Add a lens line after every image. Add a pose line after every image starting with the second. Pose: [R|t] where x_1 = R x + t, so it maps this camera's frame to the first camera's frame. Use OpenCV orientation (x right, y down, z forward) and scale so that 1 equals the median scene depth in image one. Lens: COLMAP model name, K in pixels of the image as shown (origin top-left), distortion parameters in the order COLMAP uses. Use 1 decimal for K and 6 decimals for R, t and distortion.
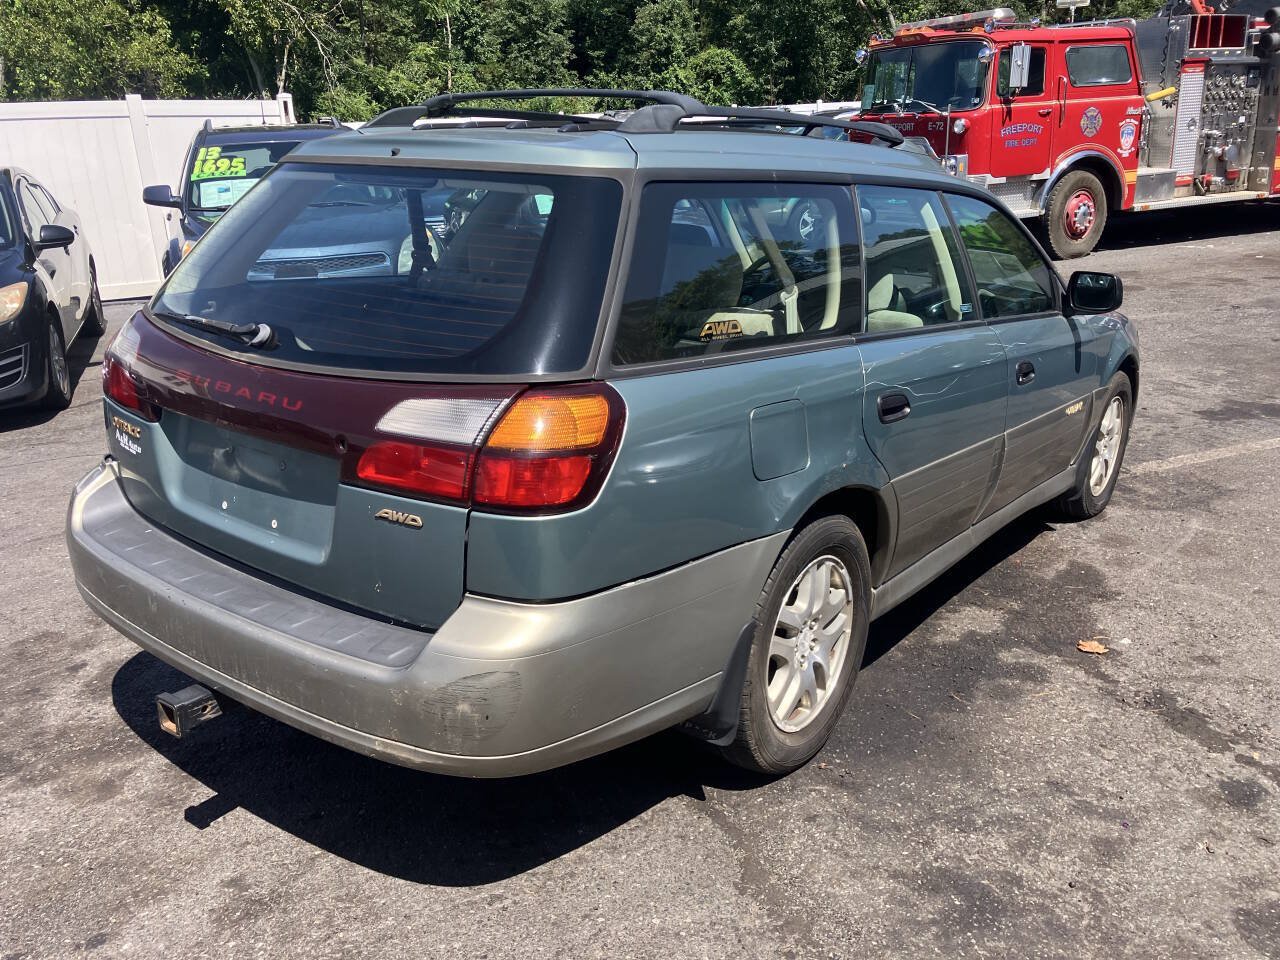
lens RADIAL K [[1061.3, 0, 637.8], [0, 1061.3, 484.2], [0, 0, 1]] dist [0.051249, -0.072414]
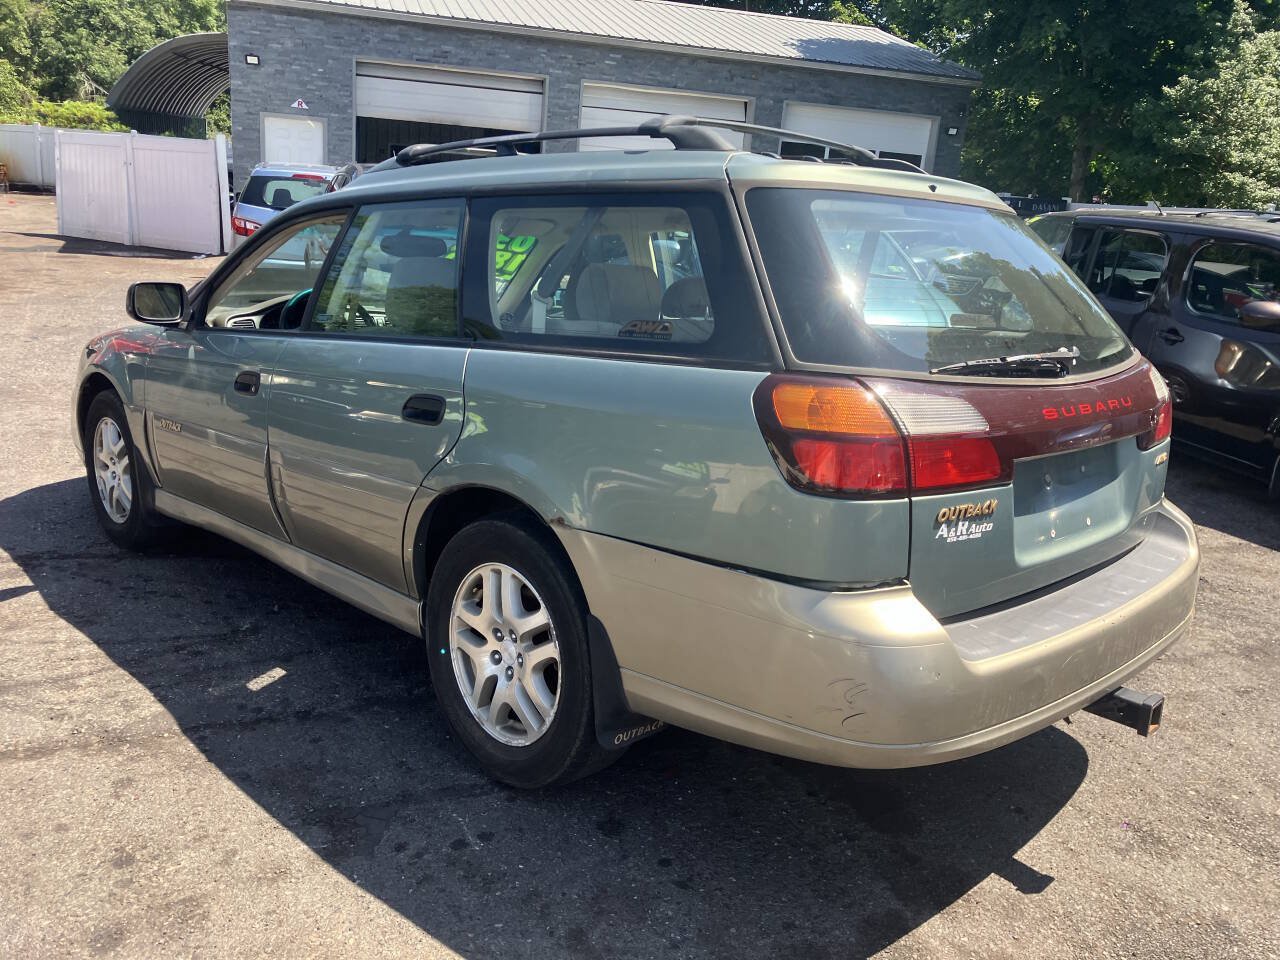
lens RADIAL K [[1061.3, 0, 637.8], [0, 1061.3, 484.2], [0, 0, 1]] dist [0.051249, -0.072414]
pose [[0.124794, -0.229077, 0.965376, -0.298590], [0.253520, 0.948045, 0.192192, -0.067842], [-0.959247, 0.220758, 0.176386, 0.252725]]
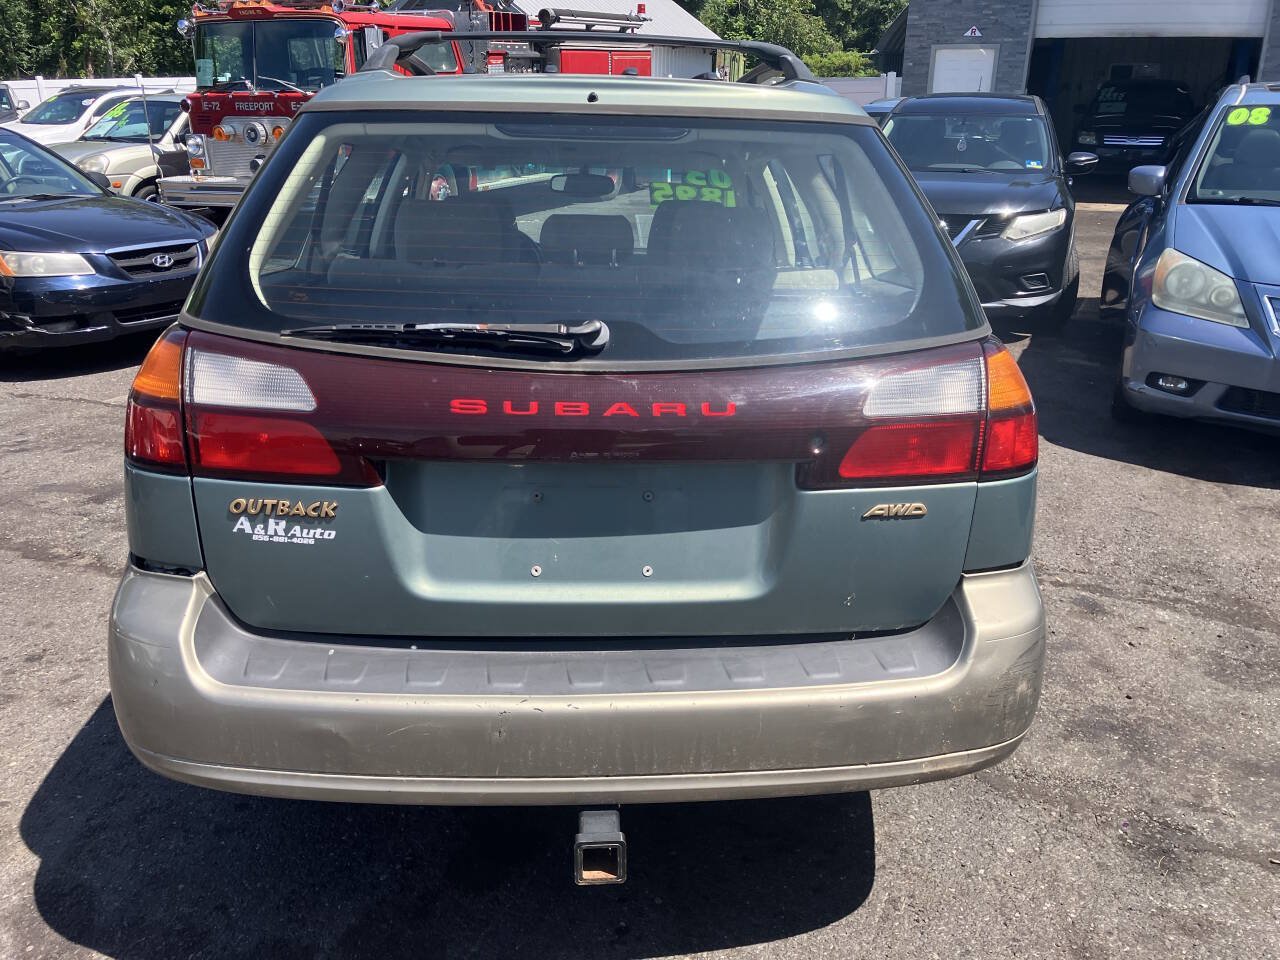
lens RADIAL K [[1061.3, 0, 637.8], [0, 1061.3, 484.2], [0, 0, 1]] dist [0.051249, -0.072414]
pose [[0.757384, -0.198800, 0.621972, -0.166579], [0.192648, 0.978158, 0.078057, -0.017830], [-0.623904, 0.060702, 0.779140, 0.079412]]
